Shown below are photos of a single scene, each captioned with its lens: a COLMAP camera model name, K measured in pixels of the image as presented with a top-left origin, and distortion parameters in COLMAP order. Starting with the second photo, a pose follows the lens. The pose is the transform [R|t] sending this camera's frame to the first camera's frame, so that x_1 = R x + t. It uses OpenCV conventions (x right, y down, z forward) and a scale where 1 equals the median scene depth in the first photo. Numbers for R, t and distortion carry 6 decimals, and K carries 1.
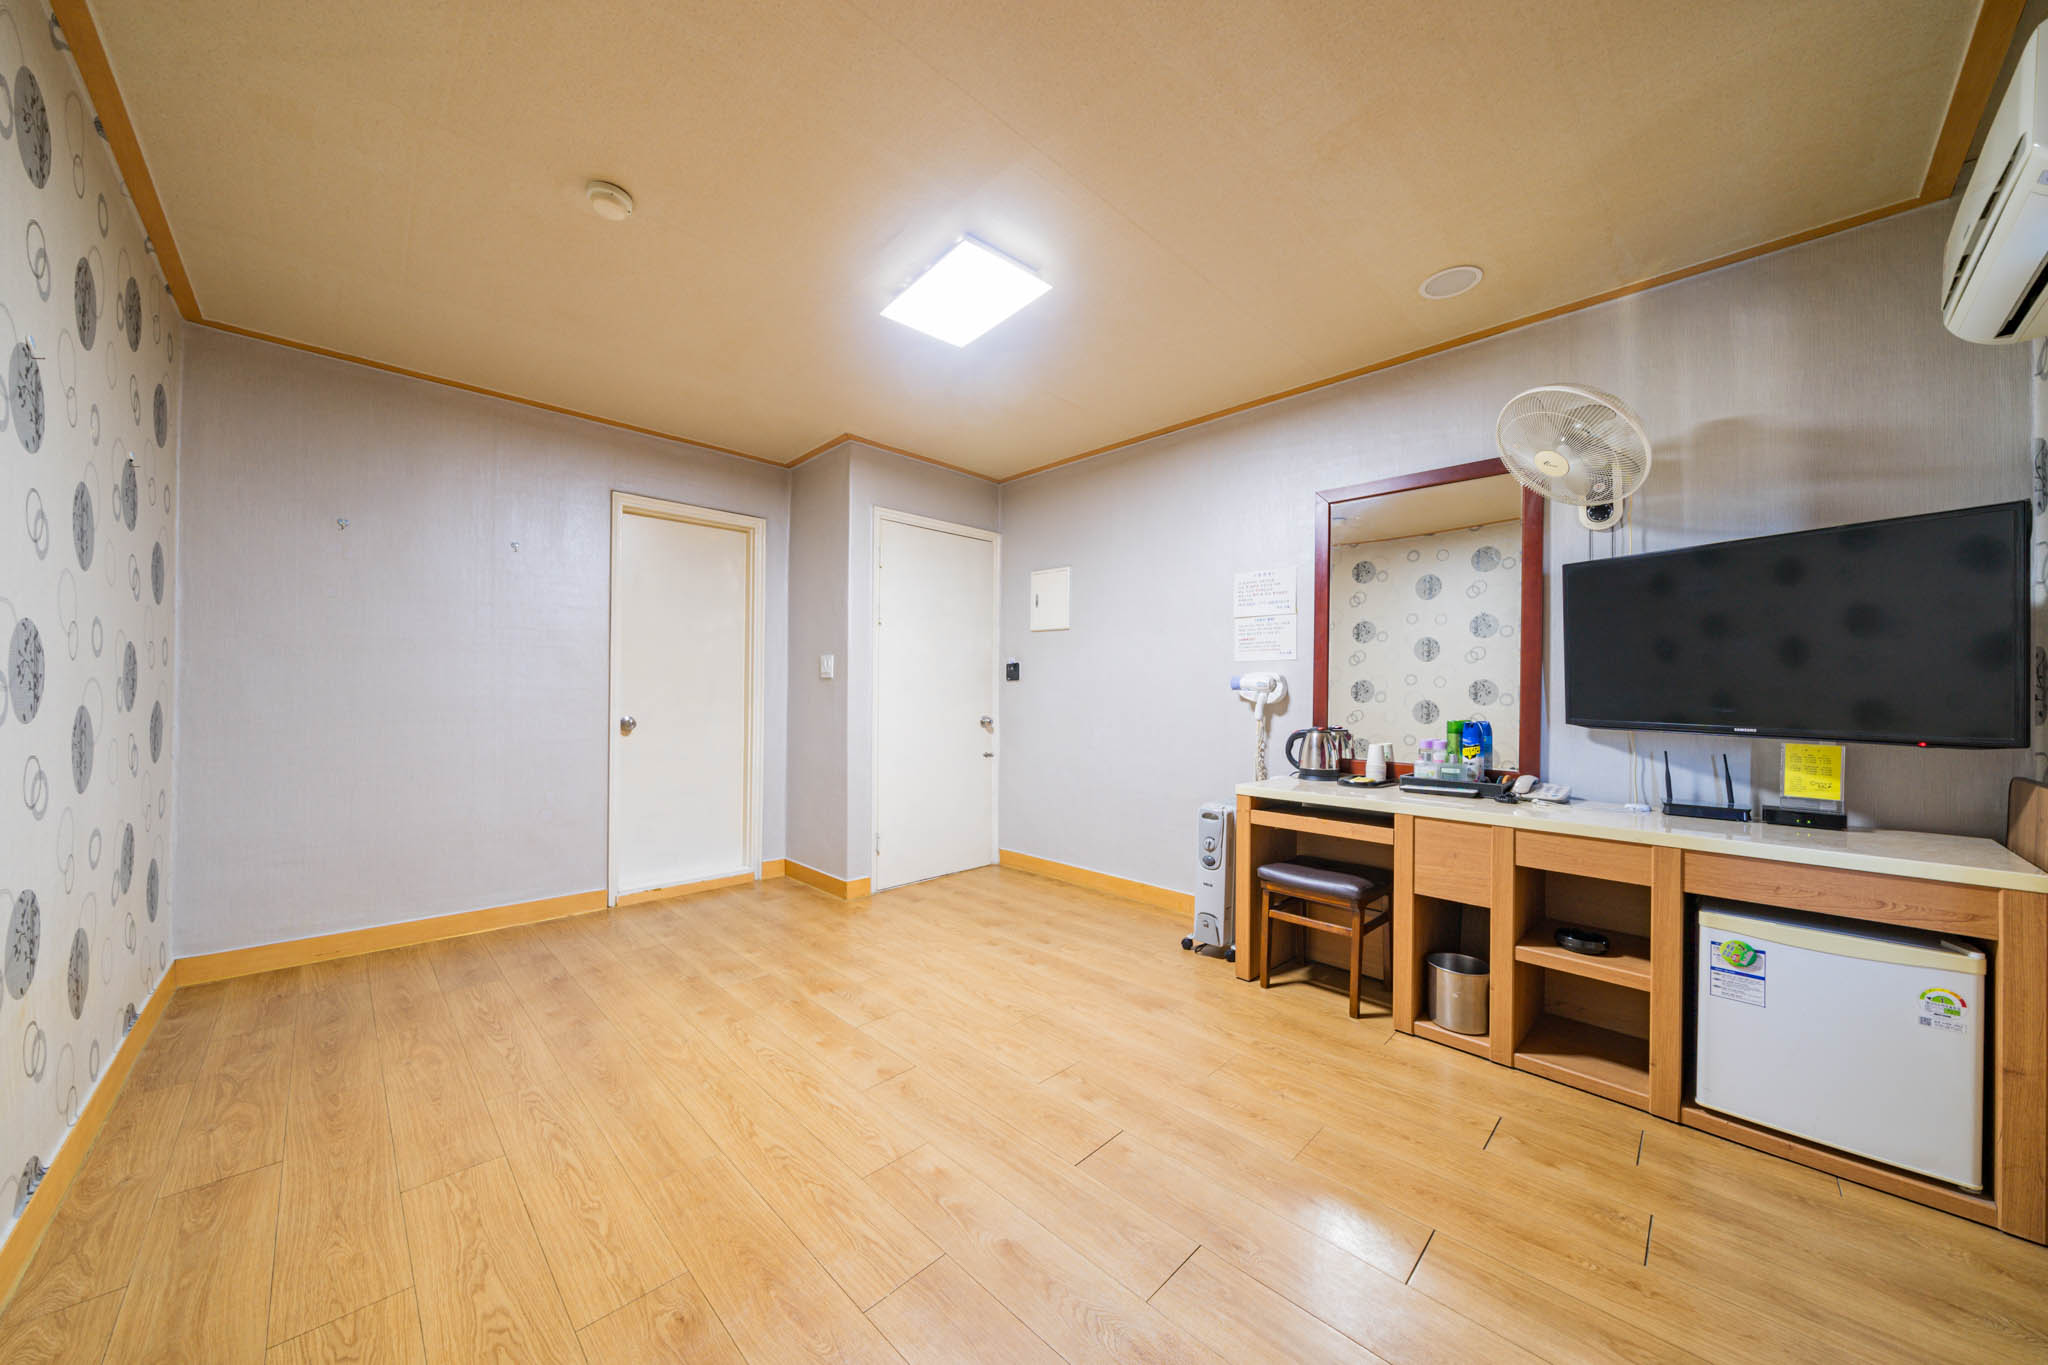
lens RADIAL K [[703.0, 0, 1004.7], [0, 703.0, 684.0], [0, 0, 1]] dist [-0.001581, -0.000089]
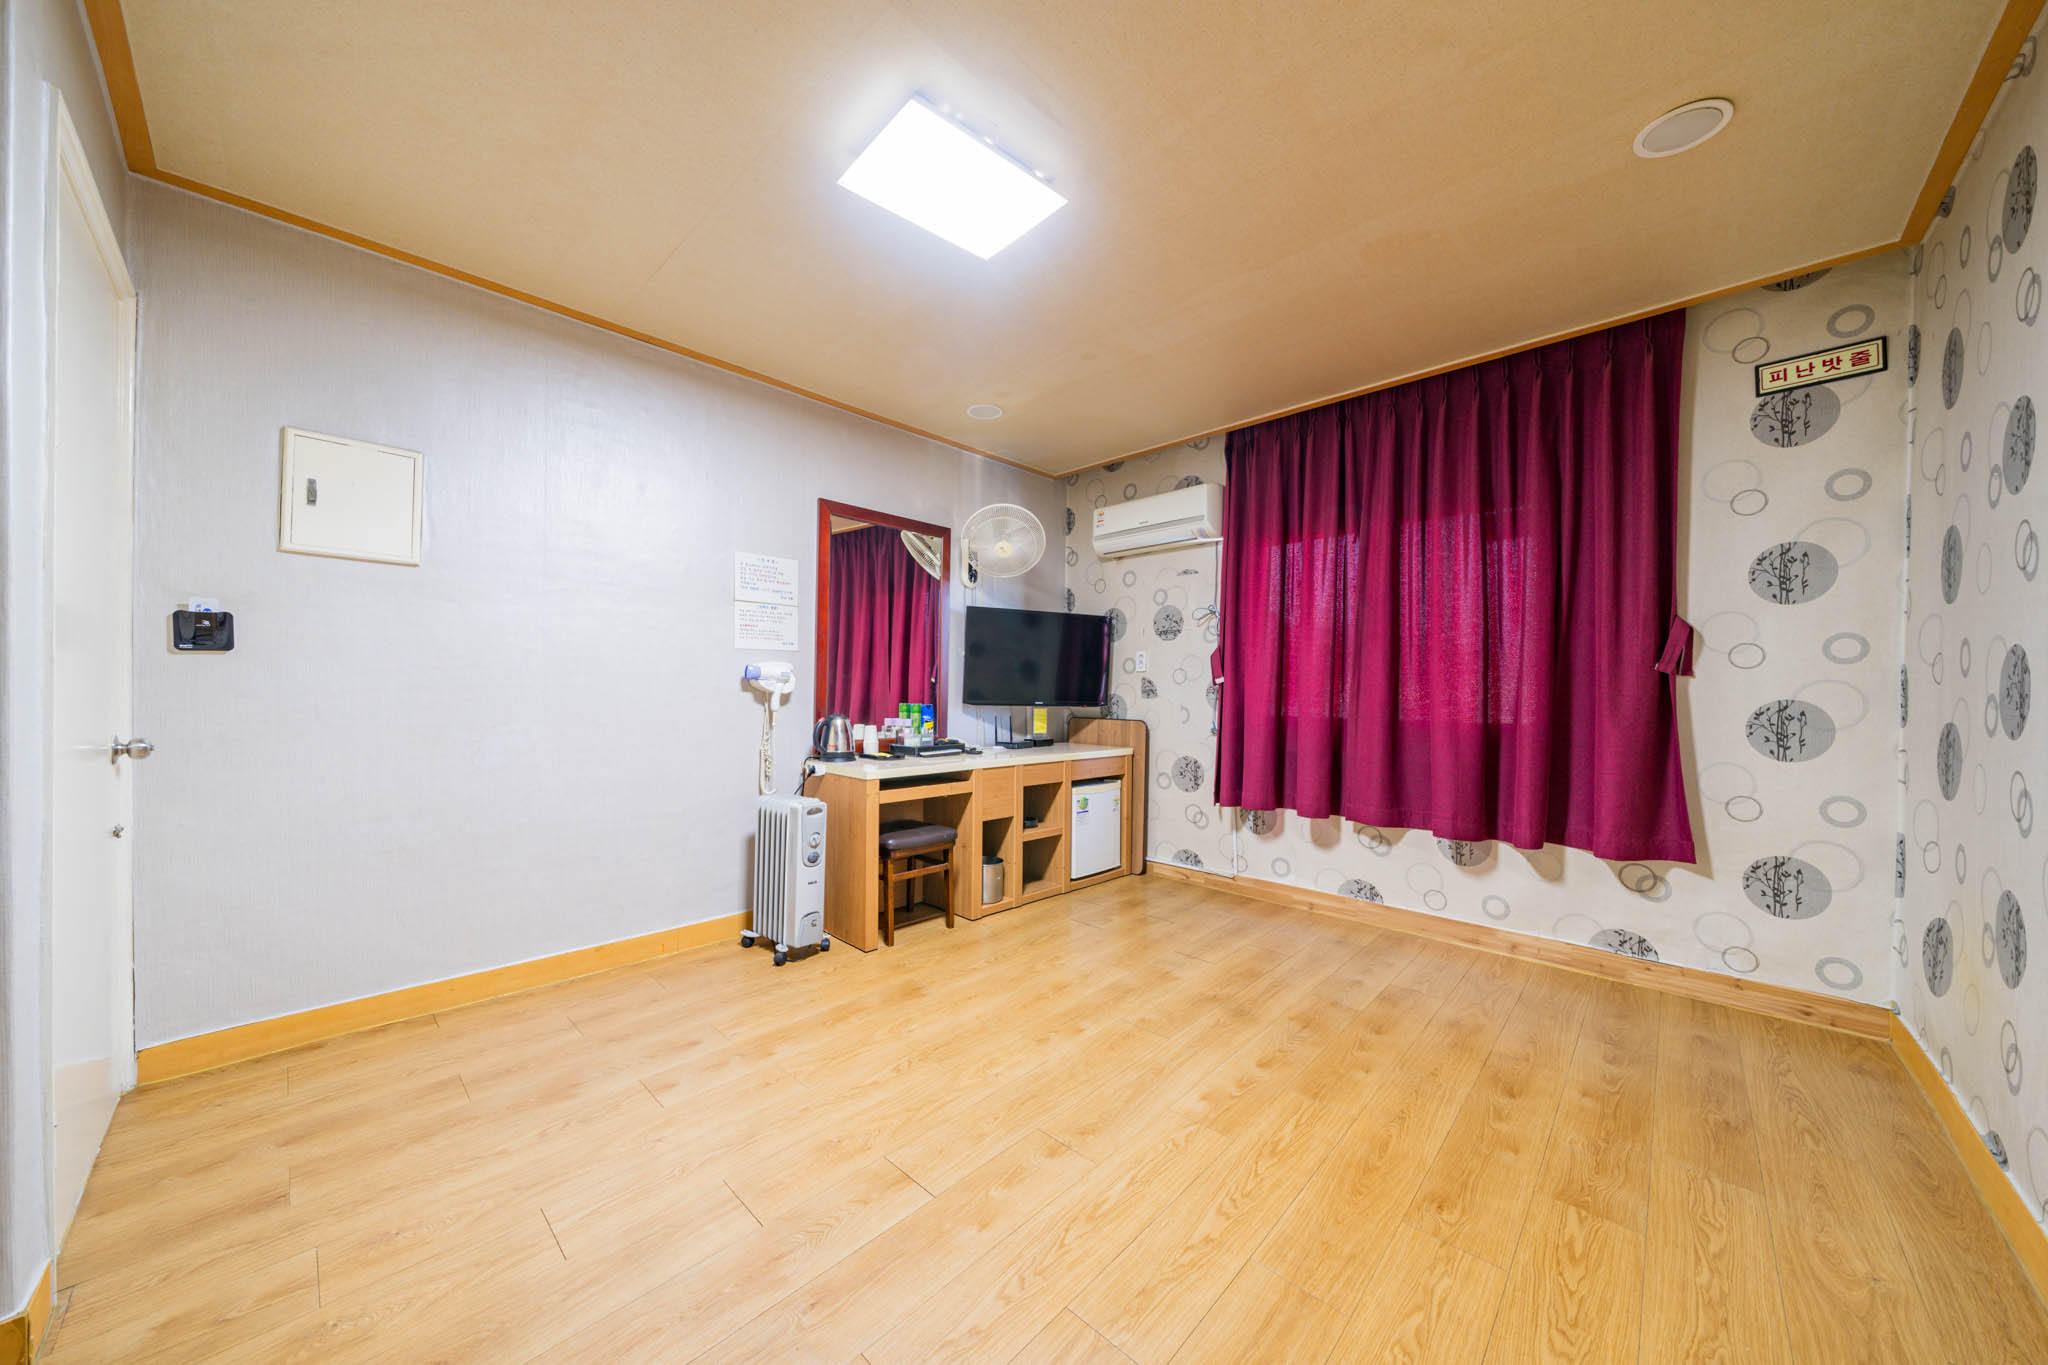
lens RADIAL K [[703.0, 0, 1033.3], [0, 703.0, 683.9], [0, 0, 1]] dist [-0.001581, -0.000089]
pose [[-0.052422, -0.004842, 0.998613, -0.906881], [-0.025660, 0.999665, 0.003500, 0.001591], [-0.998295, -0.025441, -0.052529, 0.990429]]
